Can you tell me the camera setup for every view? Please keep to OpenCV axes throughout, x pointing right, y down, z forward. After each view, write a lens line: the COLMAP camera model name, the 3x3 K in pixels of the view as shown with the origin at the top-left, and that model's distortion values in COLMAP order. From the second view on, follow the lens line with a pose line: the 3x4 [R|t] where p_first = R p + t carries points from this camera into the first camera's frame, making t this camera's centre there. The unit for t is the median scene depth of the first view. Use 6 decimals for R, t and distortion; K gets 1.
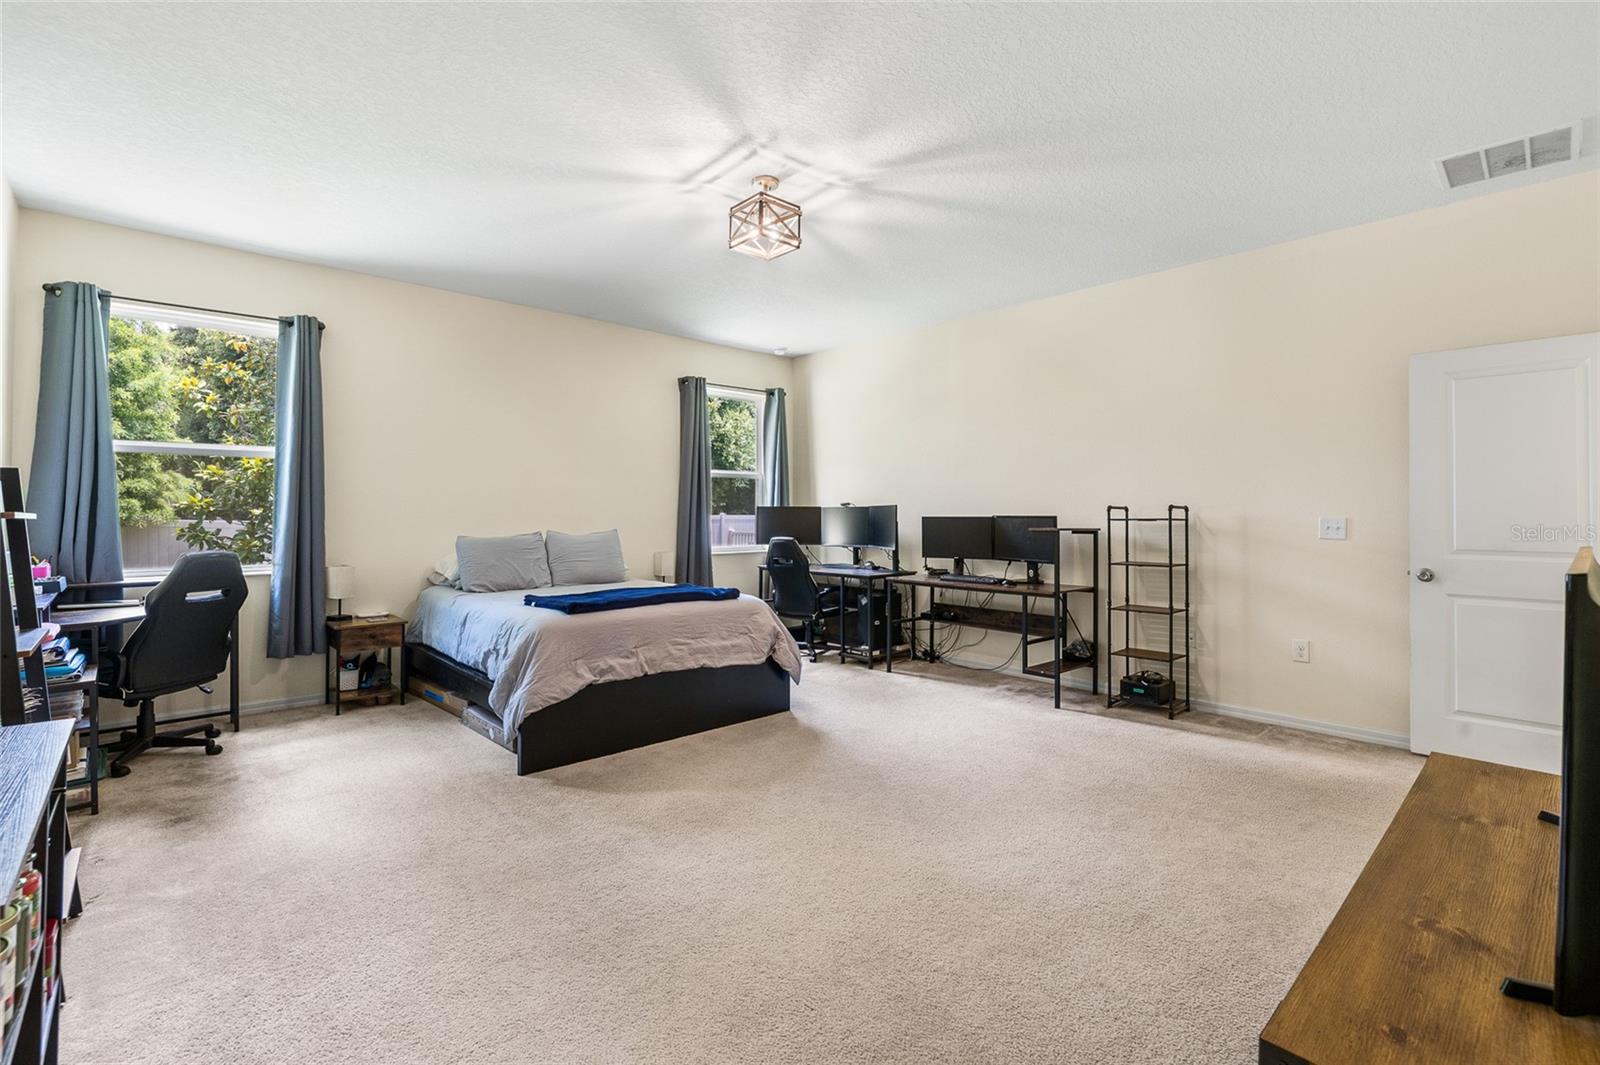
lens RADIAL K [[711.2, 0, 798.0], [0, 711.2, 524.4], [0, 0, 1]] dist [-0.008949, 0.001135]
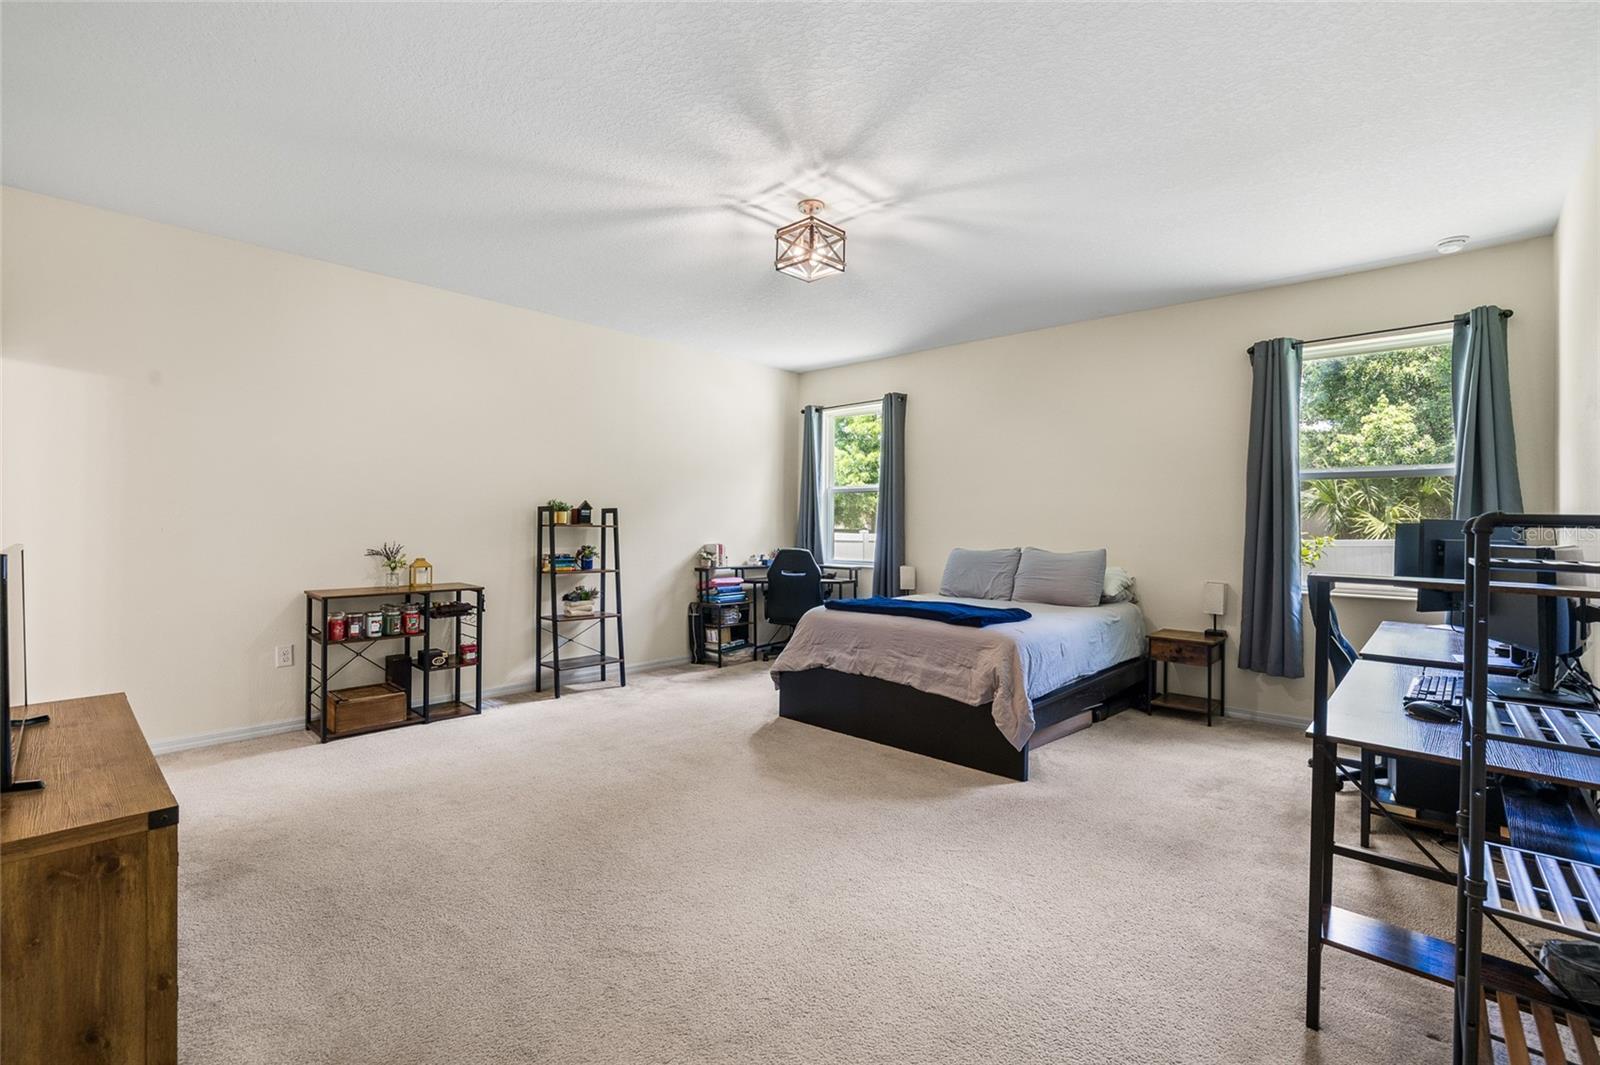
lens RADIAL K [[711.2, 0, 797.0], [0, 711.2, 530.0], [0, 0, 1]] dist [-0.008949, 0.001135]
pose [[0.072847, 0.007491, -0.997315, 0.825851], [-0.029601, 0.999547, 0.005346, -0.013461], [0.996904, 0.029133, 0.073036, 0.769863]]
